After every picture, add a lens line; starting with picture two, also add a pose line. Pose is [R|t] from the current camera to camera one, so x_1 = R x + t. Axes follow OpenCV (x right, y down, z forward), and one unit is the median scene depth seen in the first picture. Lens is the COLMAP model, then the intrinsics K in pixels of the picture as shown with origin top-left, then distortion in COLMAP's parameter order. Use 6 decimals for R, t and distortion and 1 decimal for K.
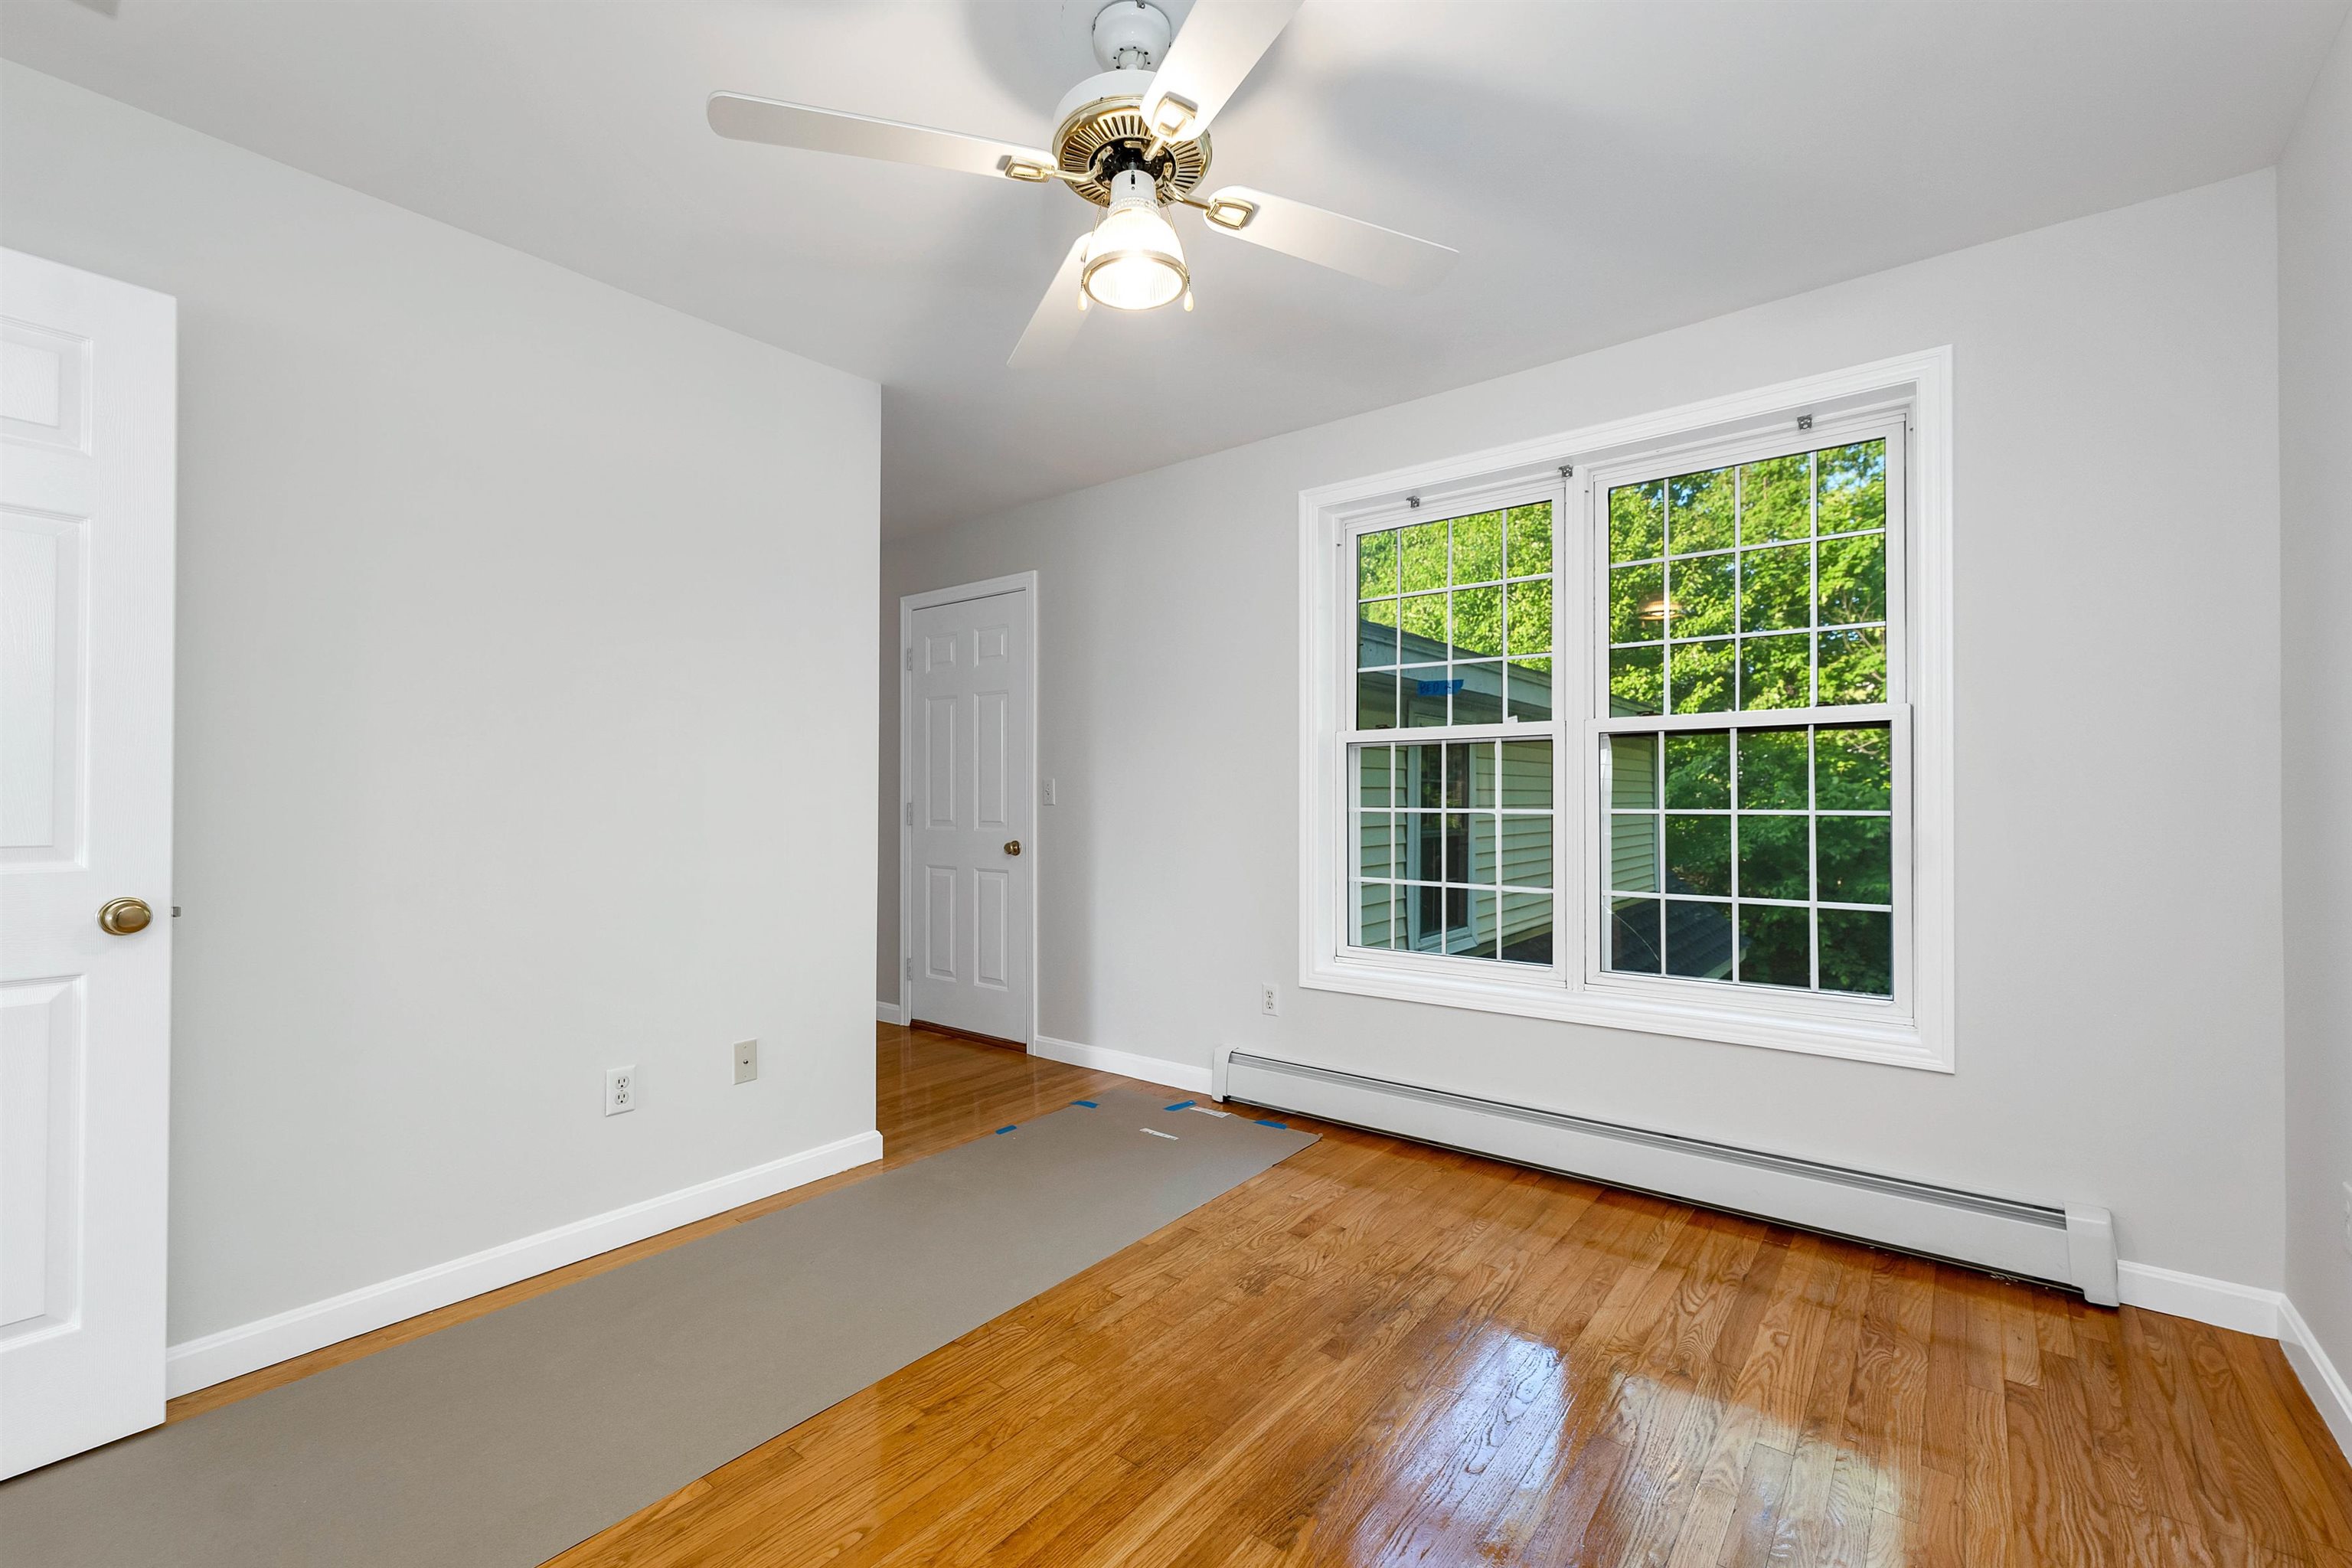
lens RADIAL K [[1013.9, 0, 1176.0], [0, 1013.9, 784.0], [0, 0, 1]] dist [0.017531, -0.000109]
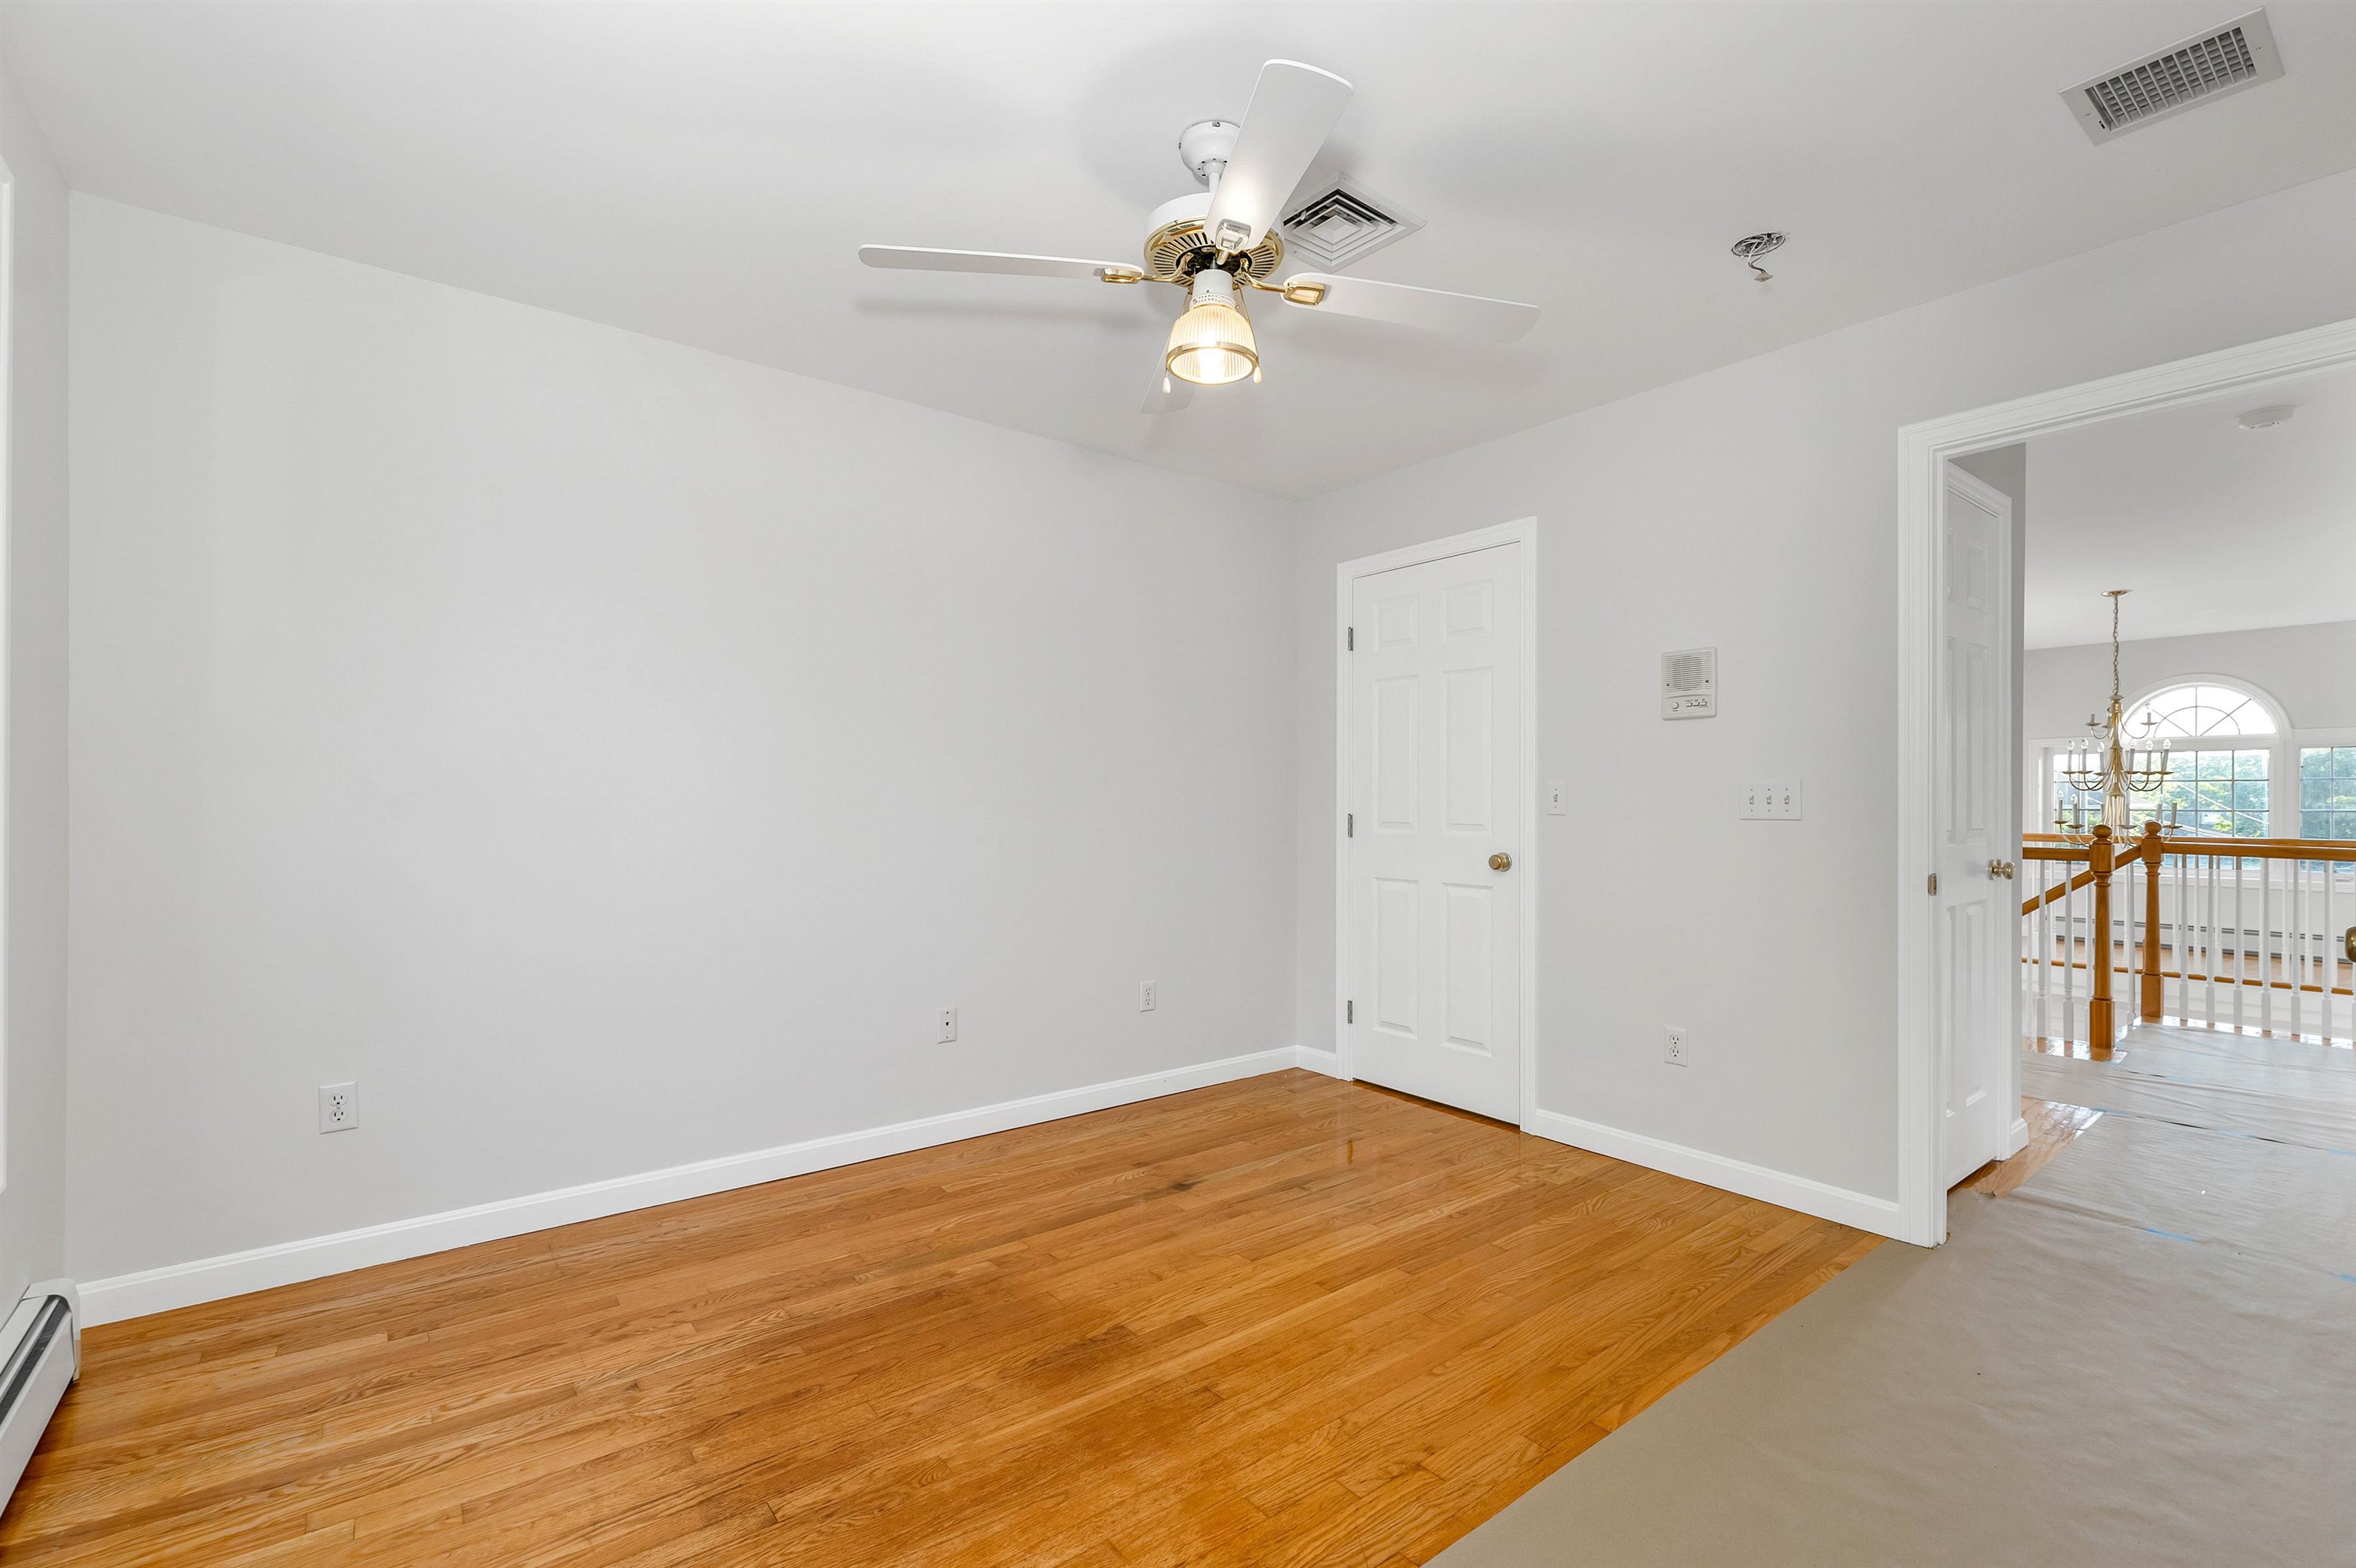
lens RADIAL K [[1015.5, 0, 1178.0], [0, 1015.5, 784.0], [0, 0, 1]] dist [0.017531, -0.000109]
pose [[-0.970648, 0.006041, 0.240427, -0.261170], [0.000152, 0.999700, -0.024507, 0.030190], [-0.240503, -0.023752, -0.970358, 1.967093]]
